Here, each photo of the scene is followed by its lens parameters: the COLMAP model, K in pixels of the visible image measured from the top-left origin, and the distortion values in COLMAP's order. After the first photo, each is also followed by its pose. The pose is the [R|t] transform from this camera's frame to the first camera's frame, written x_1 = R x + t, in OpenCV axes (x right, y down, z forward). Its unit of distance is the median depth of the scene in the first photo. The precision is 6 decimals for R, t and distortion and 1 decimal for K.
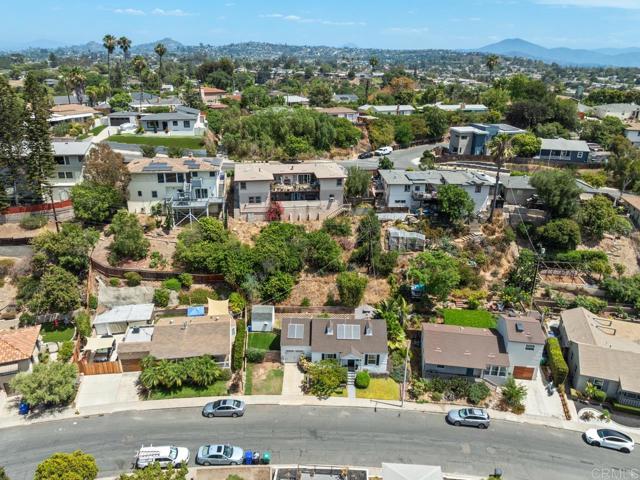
lens RADIAL K [[462.9, 0, 322.1], [0, 462.9, 229.7], [0, 0, 1]] dist [-0.031364, -0.002669]
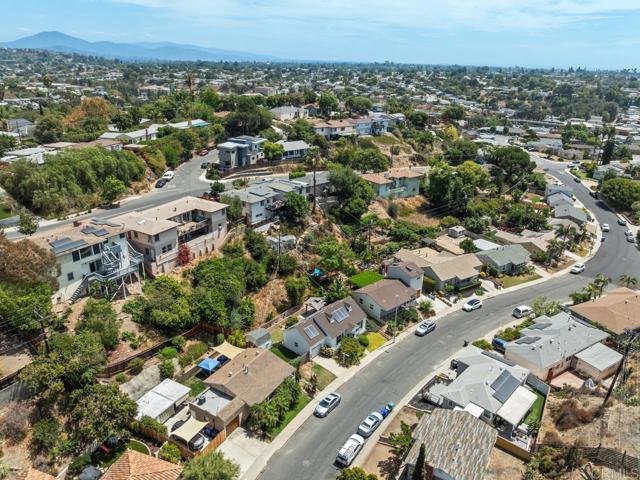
lens RADIAL K [[462.9, 0, 322.1], [0, 462.9, 229.7], [0, 0, 1]] dist [-0.031364, -0.002669]
pose [[0.639894, -0.268285, 0.720111, -0.738675], [0.258730, 0.957585, 0.126849, -0.166338], [-0.723599, 0.105144, 0.682165, 0.086543]]
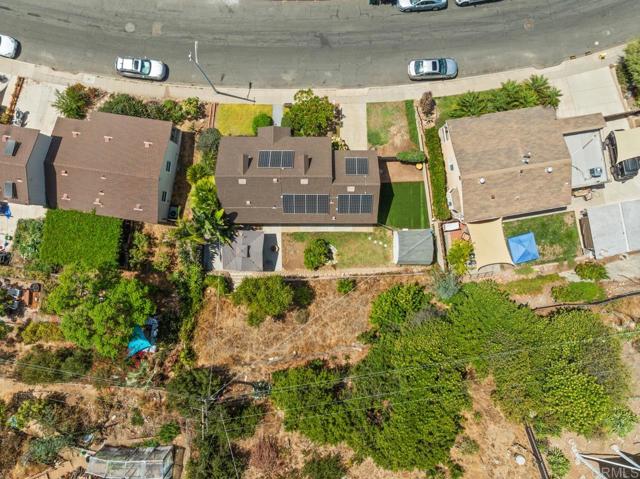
lens RADIAL K [[462.9, 0, 322.1], [0, 462.9, 229.2], [0, 0, 1]] dist [-0.031364, -0.002669]
pose [[-0.999814, 0.011511, -0.015454, 0.002256], [-0.018564, -0.360361, 0.932628, -0.362675], [0.005167, 0.932742, 0.360507, 0.724228]]
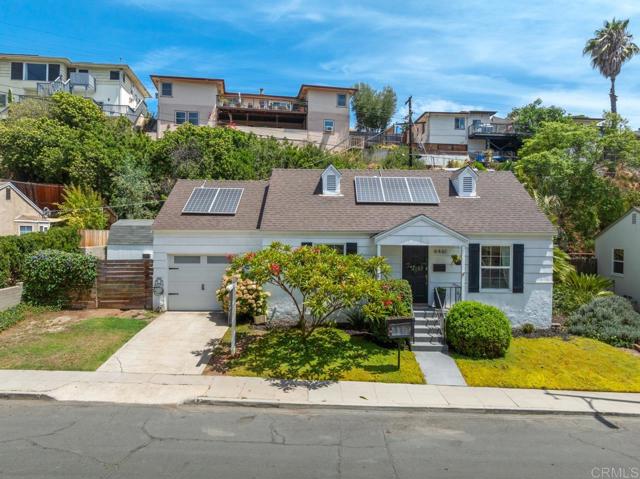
lens RADIAL K [[462.9, 0, 322.1], [0, 462.9, 229.2], [0, 0, 1]] dist [-0.031364, -0.002669]
pose [[0.999919, -0.004509, 0.011875, 0.006560], [0.008524, 0.931313, -0.364119, 0.295704], [-0.009418, 0.364191, 0.931277, 0.627557]]
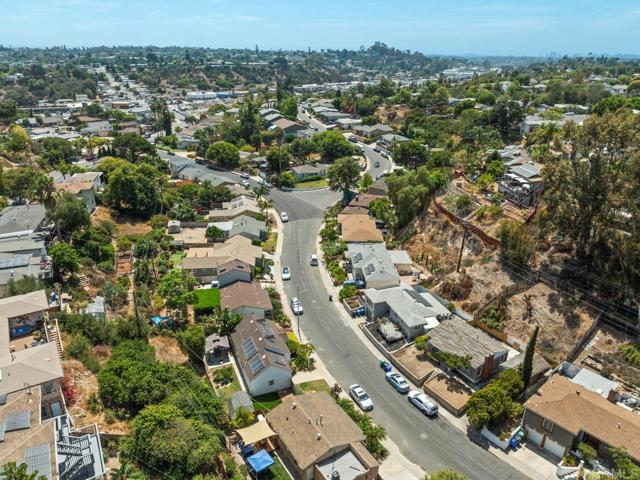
lens RADIAL K [[462.9, 0, 322.1], [0, 462.9, 229.7], [0, 0, 1]] dist [-0.031364, -0.002669]
pose [[-0.399673, -0.357428, 0.844101, -0.802912], [0.300829, 0.818701, 0.489112, -0.478157], [-0.865889, 0.449415, -0.219688, 0.868727]]
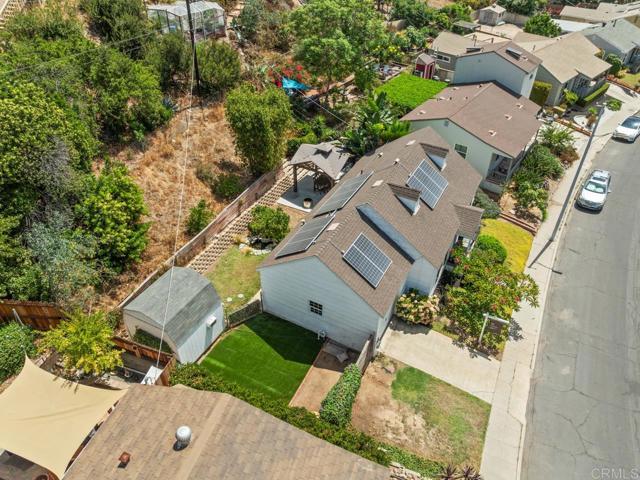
lens RADIAL K [[462.9, 0, 322.1], [0, 462.9, 229.7], [0, 0, 1]] dist [-0.031364, -0.002669]
pose [[0.450416, -0.547835, 0.704984, -0.258027], [0.304686, 0.836531, 0.455393, 0.030773], [-0.839221, 0.009682, 0.543704, 0.722897]]
